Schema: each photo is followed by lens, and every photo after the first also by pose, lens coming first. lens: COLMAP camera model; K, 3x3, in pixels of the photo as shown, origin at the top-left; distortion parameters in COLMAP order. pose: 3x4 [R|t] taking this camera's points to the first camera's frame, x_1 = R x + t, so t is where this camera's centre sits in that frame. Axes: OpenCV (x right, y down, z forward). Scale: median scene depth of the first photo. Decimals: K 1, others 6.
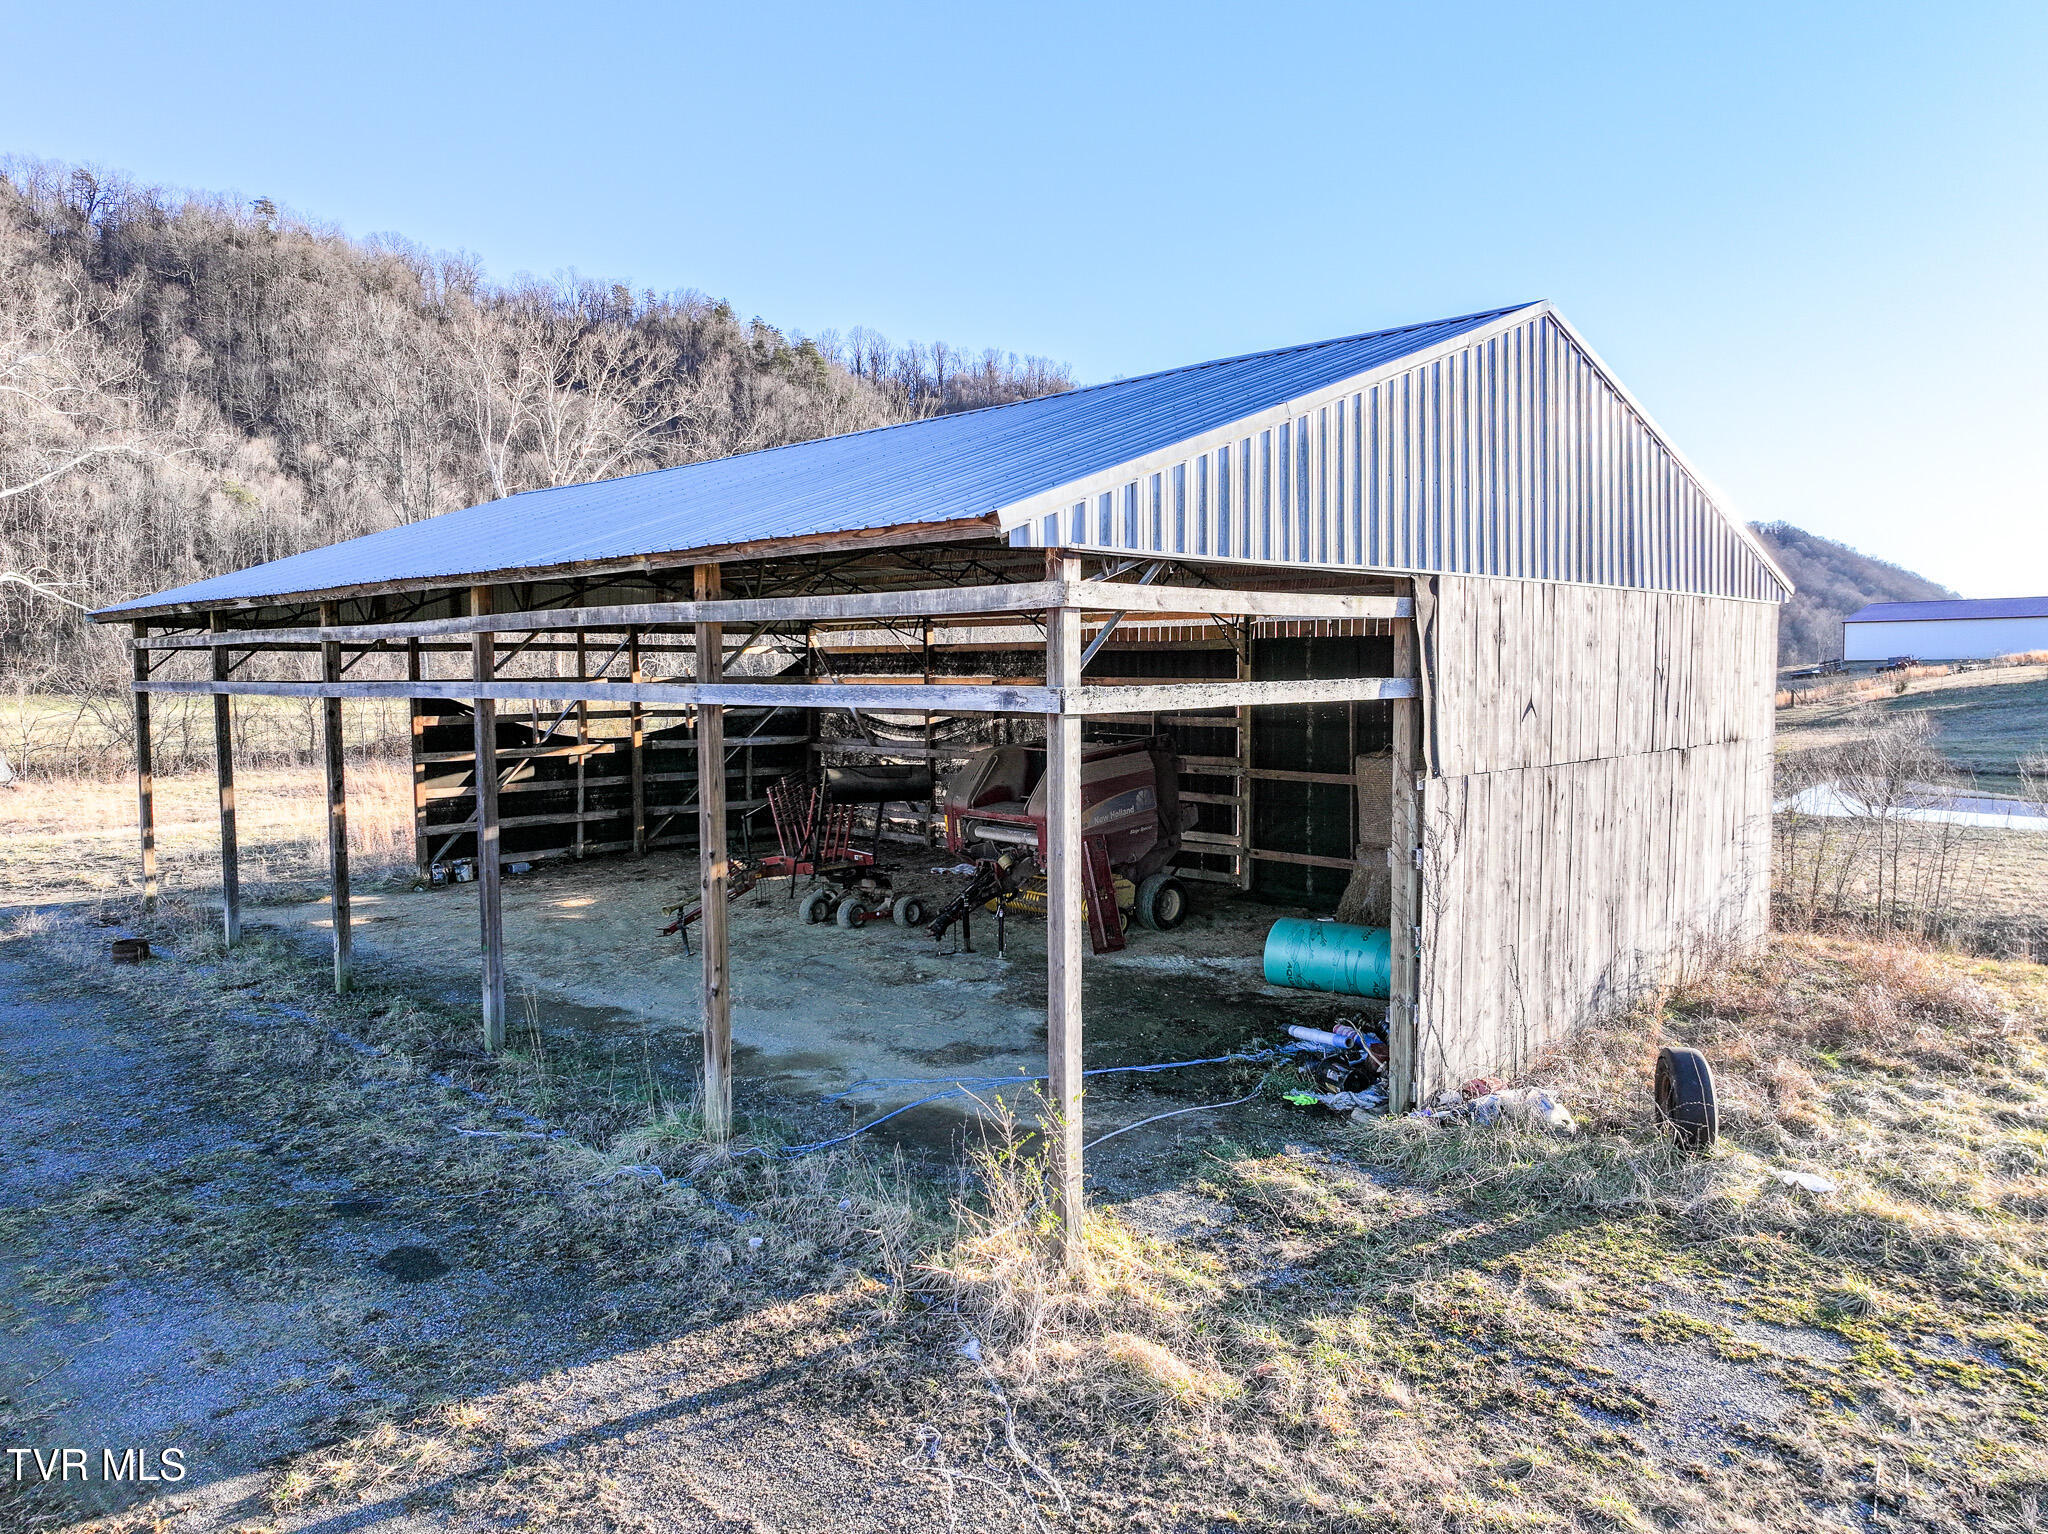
lens RADIAL K [[1452.1, 0, 1025.9], [0, 1452.1, 765.5], [0, 0, 1]] dist [-0.003604, 0.008345]
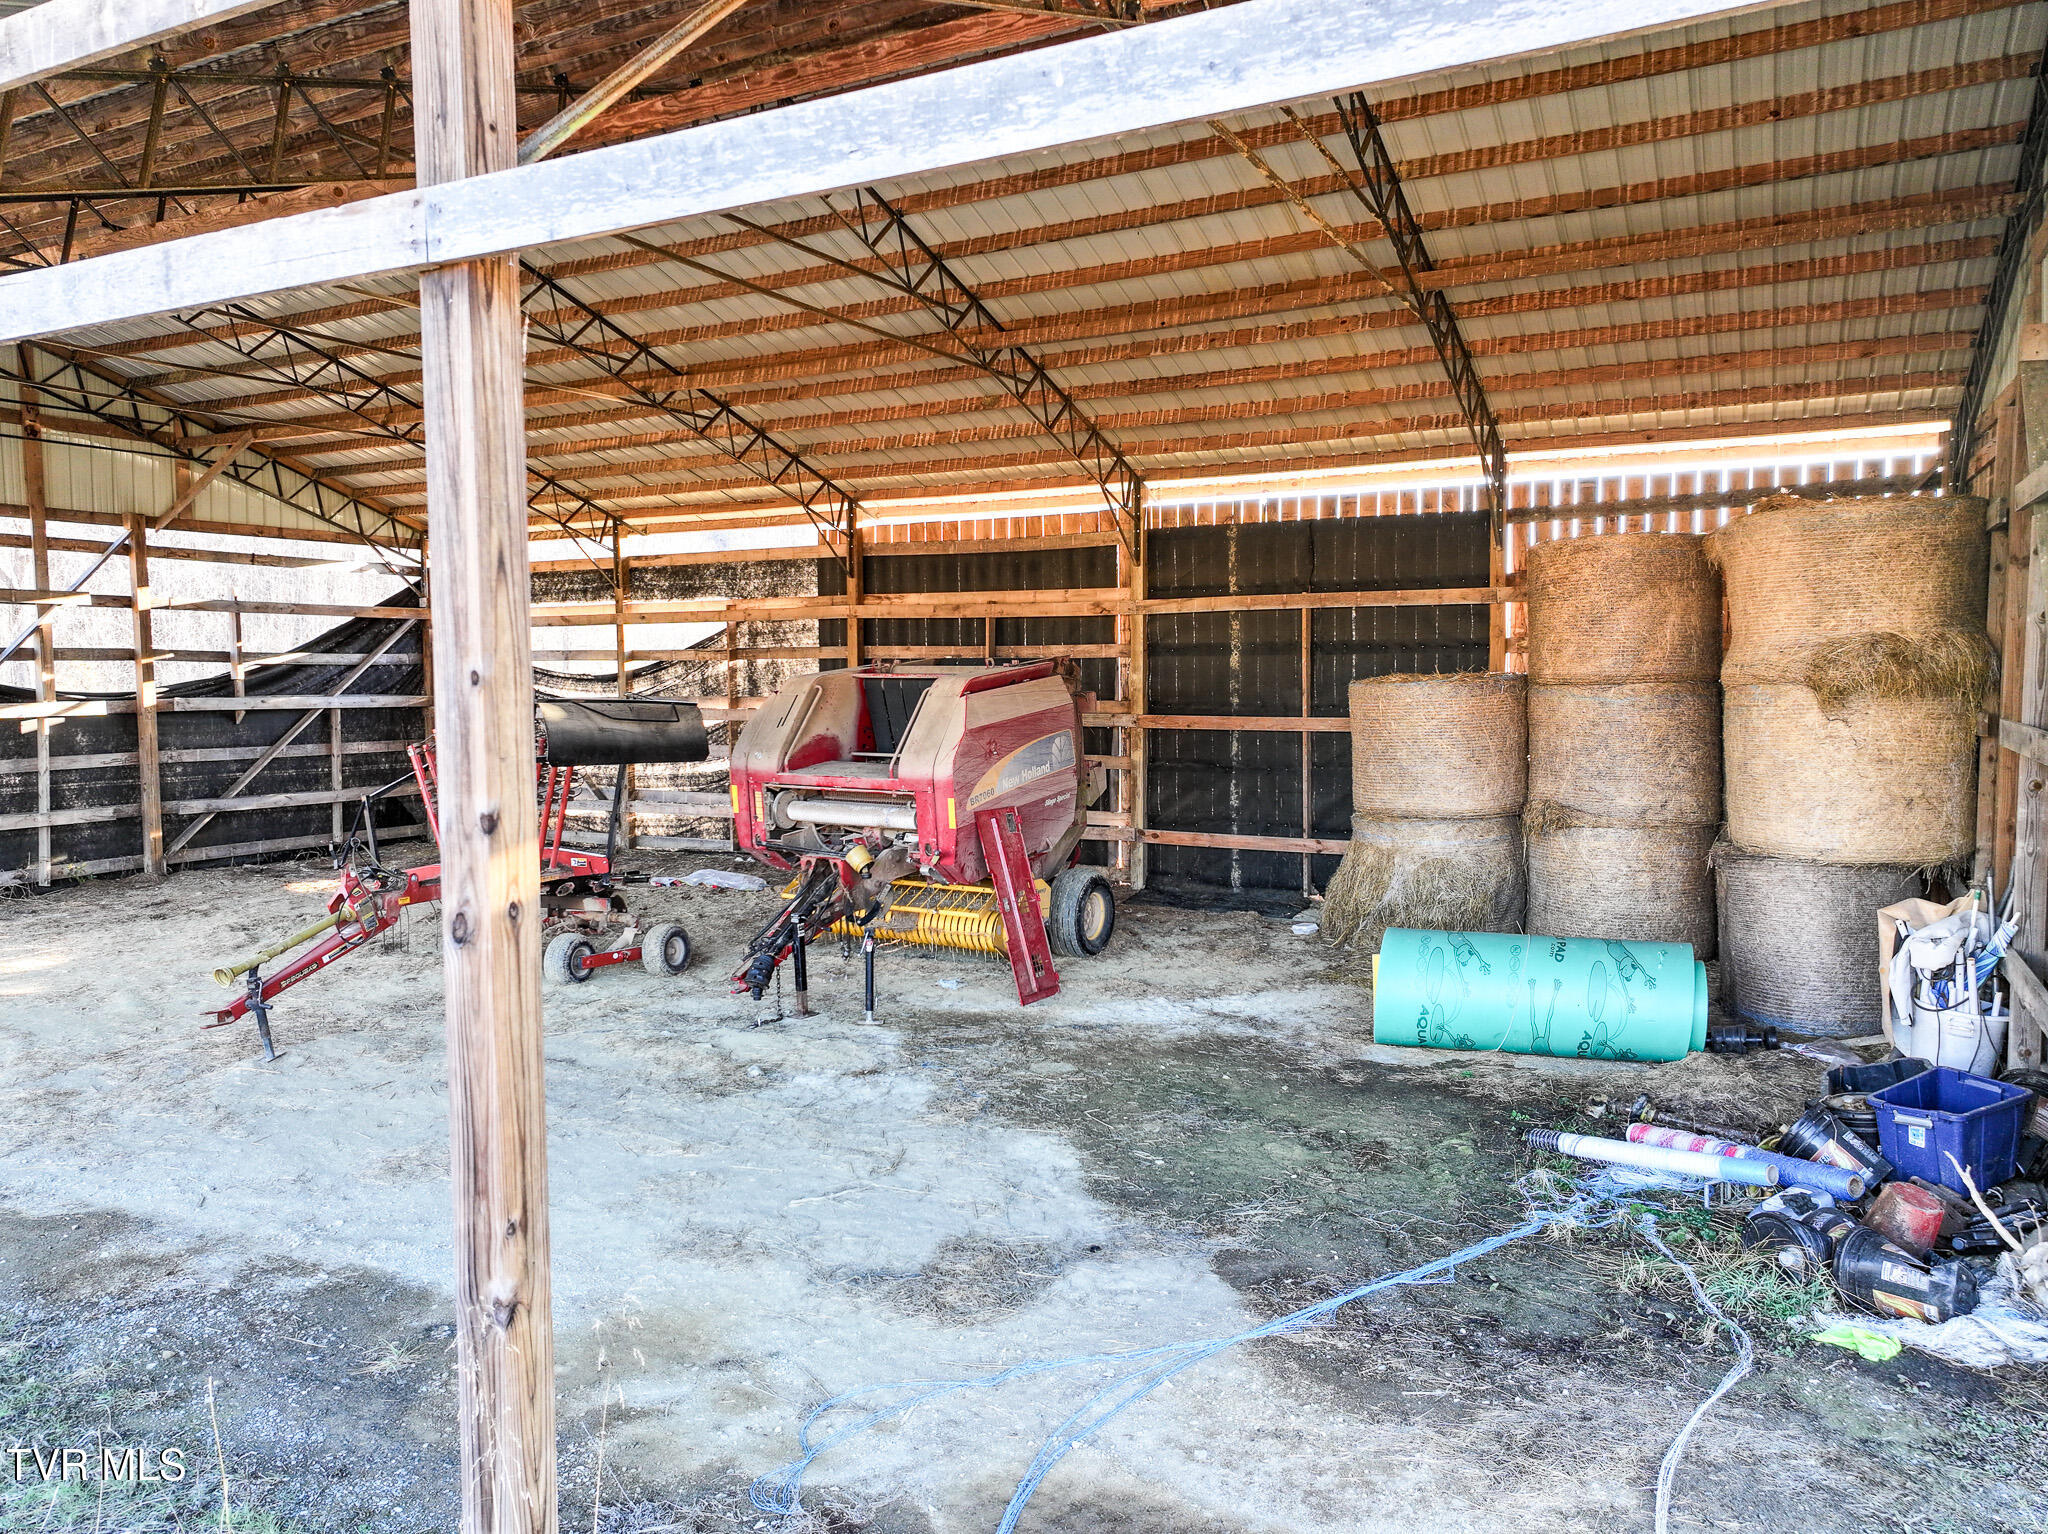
lens RADIAL K [[1452.1, 0, 1028.5], [0, 1452.1, 762.9], [0, 0, 1]] dist [-0.003604, 0.008345]
pose [[0.961023, -0.017055, 0.275940, -0.073764], [0.017665, 0.999844, 0.000277, 0.018269], [-0.275902, 0.004609, 0.961175, 0.286339]]
